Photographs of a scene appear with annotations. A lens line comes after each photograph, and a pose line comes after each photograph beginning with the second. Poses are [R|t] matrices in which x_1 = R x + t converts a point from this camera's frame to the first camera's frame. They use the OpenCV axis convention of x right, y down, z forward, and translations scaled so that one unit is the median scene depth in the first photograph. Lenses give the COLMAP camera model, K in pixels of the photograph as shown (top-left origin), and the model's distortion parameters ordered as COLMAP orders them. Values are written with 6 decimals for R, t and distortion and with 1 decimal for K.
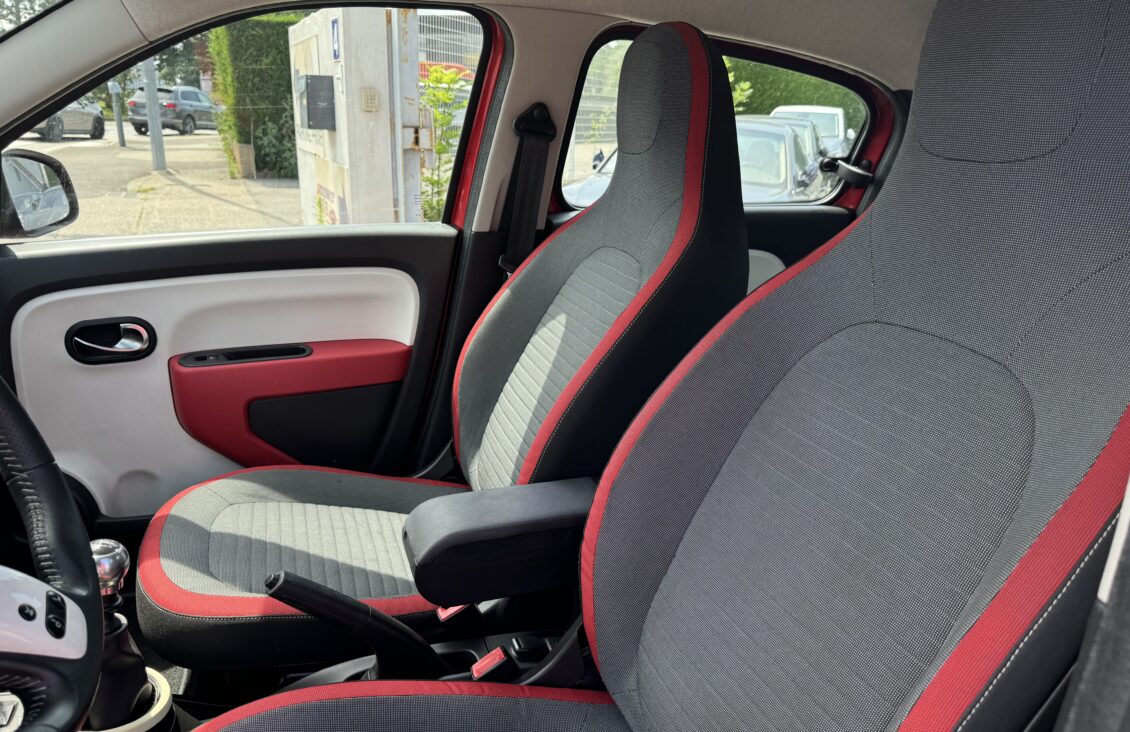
lens RADIAL K [[800.8, 0, 562.5], [0, 800.8, 370.7], [0, 0, 1]] dist [0.022766, -0.024653]
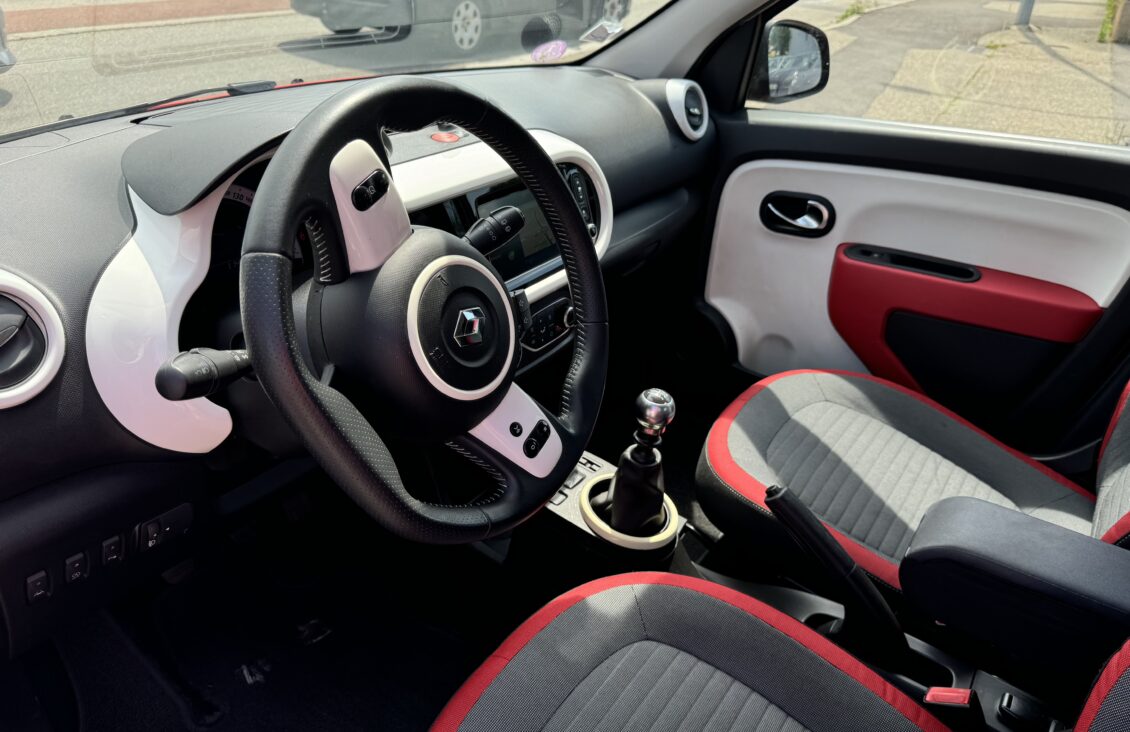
lens RADIAL K [[800.8, 0, 558.6], [0, 800.8, 377.2], [0, 0, 1]] dist [0.022766, -0.024653]
pose [[0.580713, 0.389652, -0.714803, 0.101044], [-0.260629, 0.920791, 0.290201, -0.063914], [0.771261, 0.017775, 0.636270, 0.080026]]
